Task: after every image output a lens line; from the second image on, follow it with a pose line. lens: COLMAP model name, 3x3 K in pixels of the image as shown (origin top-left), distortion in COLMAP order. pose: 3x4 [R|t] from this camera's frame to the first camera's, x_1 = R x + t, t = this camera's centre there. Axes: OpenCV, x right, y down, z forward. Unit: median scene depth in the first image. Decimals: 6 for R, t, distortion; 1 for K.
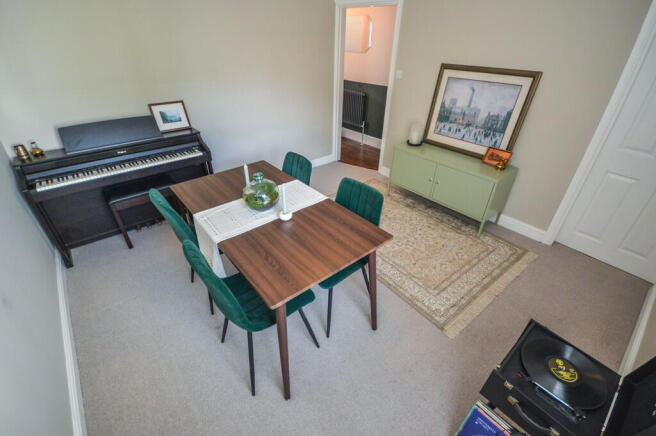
lens RADIAL K [[303.8, 0, 330.7], [0, 303.8, 220.8], [0, 0, 1]] dist [-0.013475, -0.001953]
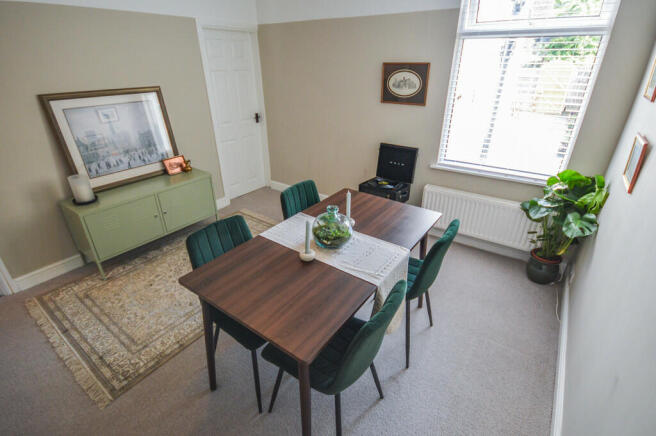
lens RADIAL K [[303.8, 0, 331.5], [0, 303.8, 215.7], [0, 0, 1]] dist [-0.013475, -0.001953]
pose [[-0.250253, -0.439400, 0.862729, -0.556338], [0.518607, 0.691629, 0.502689, -0.316257], [-0.817570, 0.573217, 0.054794, 0.553313]]
